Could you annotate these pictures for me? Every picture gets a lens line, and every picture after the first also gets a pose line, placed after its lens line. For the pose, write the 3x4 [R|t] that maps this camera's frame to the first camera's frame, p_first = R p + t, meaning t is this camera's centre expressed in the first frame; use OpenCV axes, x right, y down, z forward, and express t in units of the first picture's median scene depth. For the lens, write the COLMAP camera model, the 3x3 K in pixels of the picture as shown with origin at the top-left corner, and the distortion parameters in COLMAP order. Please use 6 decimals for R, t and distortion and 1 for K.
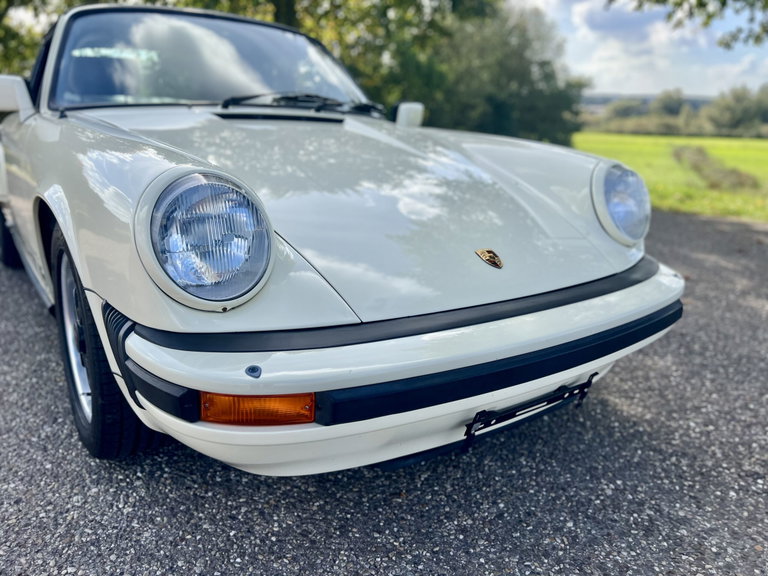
lens RADIAL K [[587.1, 0, 383.6], [0, 587.1, 287.8], [0, 0, 1]] dist [0.034024, -0.041735]
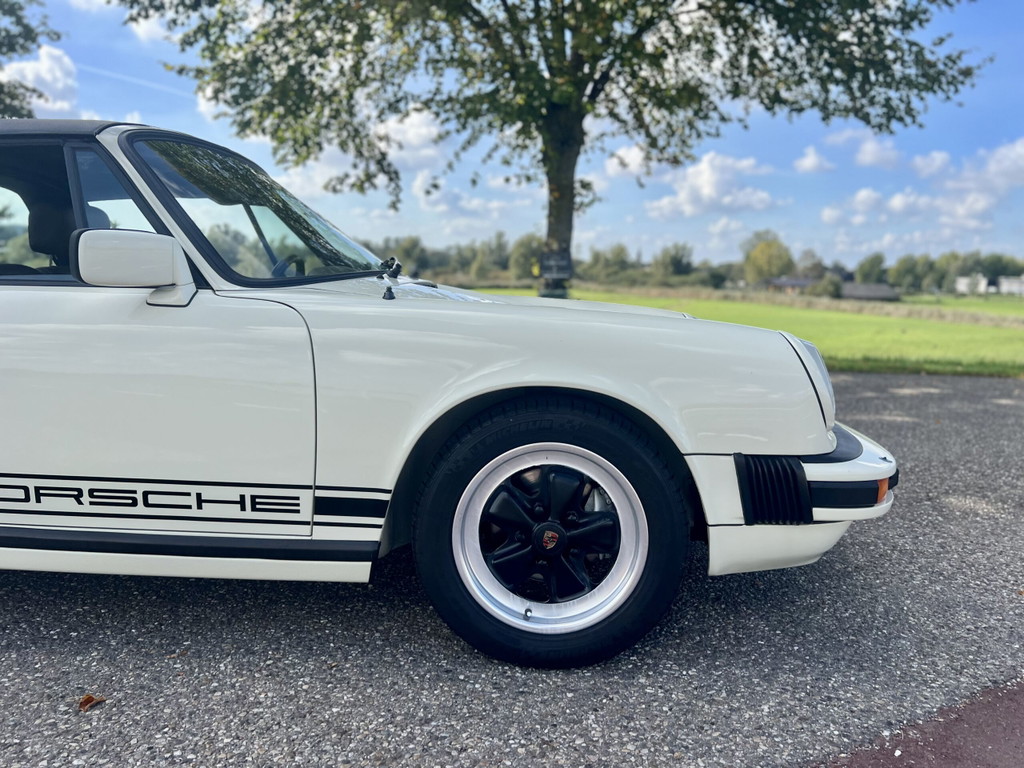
lens RADIAL K [[782.8, 0, 525.4], [0, 782.8, 379.0], [0, 0, 1]] dist [0.034024, -0.041735]
pose [[0.599907, -0.120166, 0.790994, -1.269433], [0.218507, 0.975678, -0.017498, -0.122342], [-0.769654, 0.183335, 0.611573, 0.235764]]
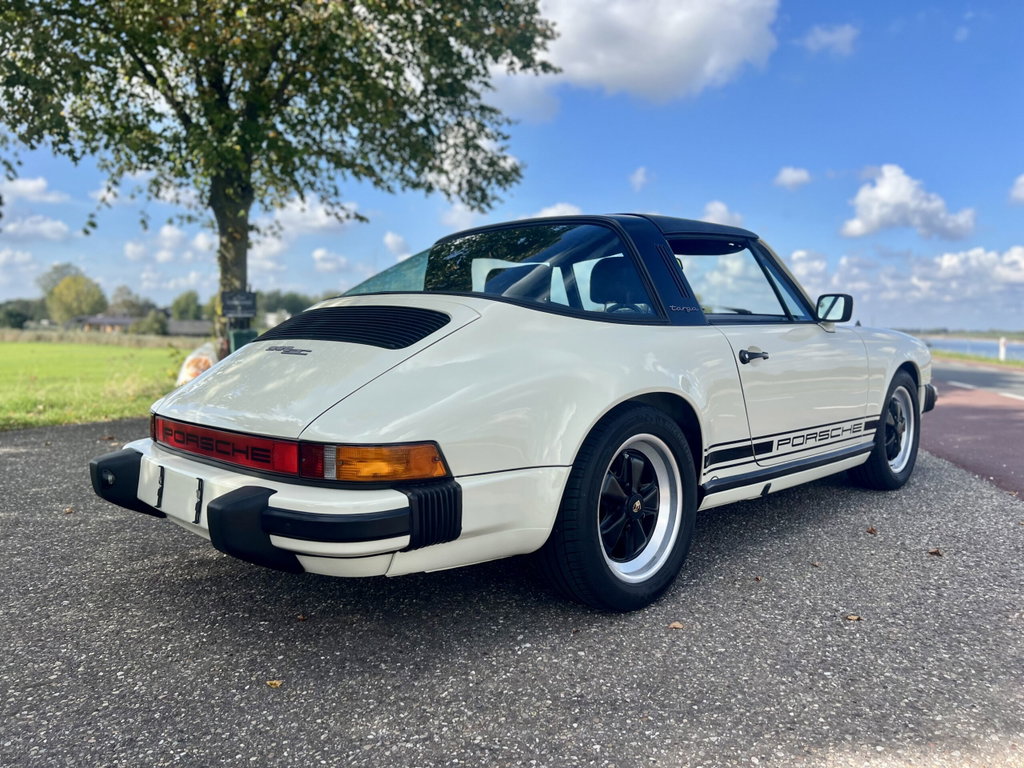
lens RADIAL K [[782.8, 0, 528.9], [0, 782.8, 380.8], [0, 0, 1]] dist [0.034024, -0.041735]
pose [[-0.190176, -0.103550, 0.976274, -2.521033], [0.264393, 0.952280, 0.152508, -0.717237], [-0.945478, 0.287123, -0.153723, 2.246141]]
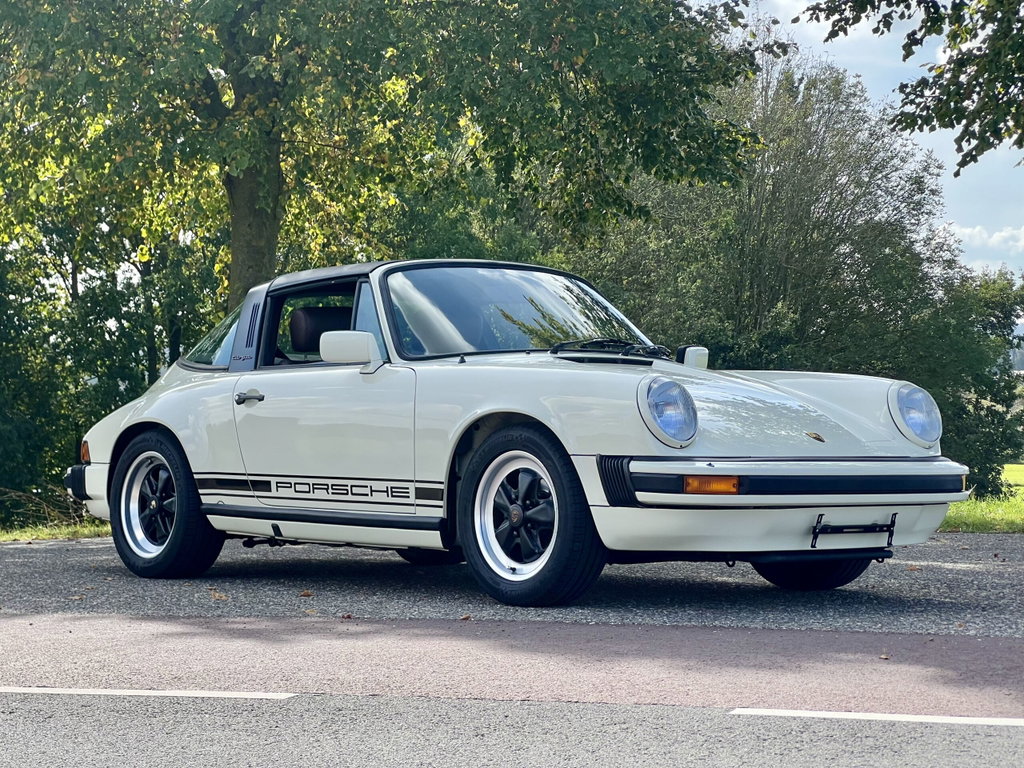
lens RADIAL K [[2272.1, 0, 517.9], [0, 2272.1, 376.1], [0, 0, 1]] dist [0.079566, 0.000000]
pose [[0.994993, -0.037538, 0.092628, -0.860742], [0.063501, 0.953120, -0.295855, 1.146986], [-0.077180, 0.300256, 0.950731, -3.501902]]
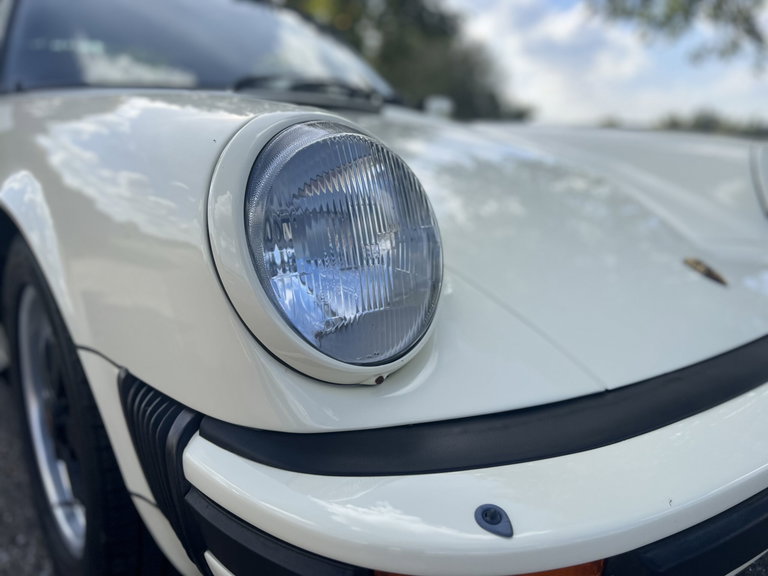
lens RADIAL K [[587.1, 0, 384.4], [0, 587.1, 287.8], [0, 0, 1]] dist [0.034024, -0.041735]
pose [[0.995821, -0.037929, 0.083080, -0.182782], [0.041639, 0.998191, -0.043378, -0.012867], [-0.081284, 0.046656, 0.995598, 0.289751]]
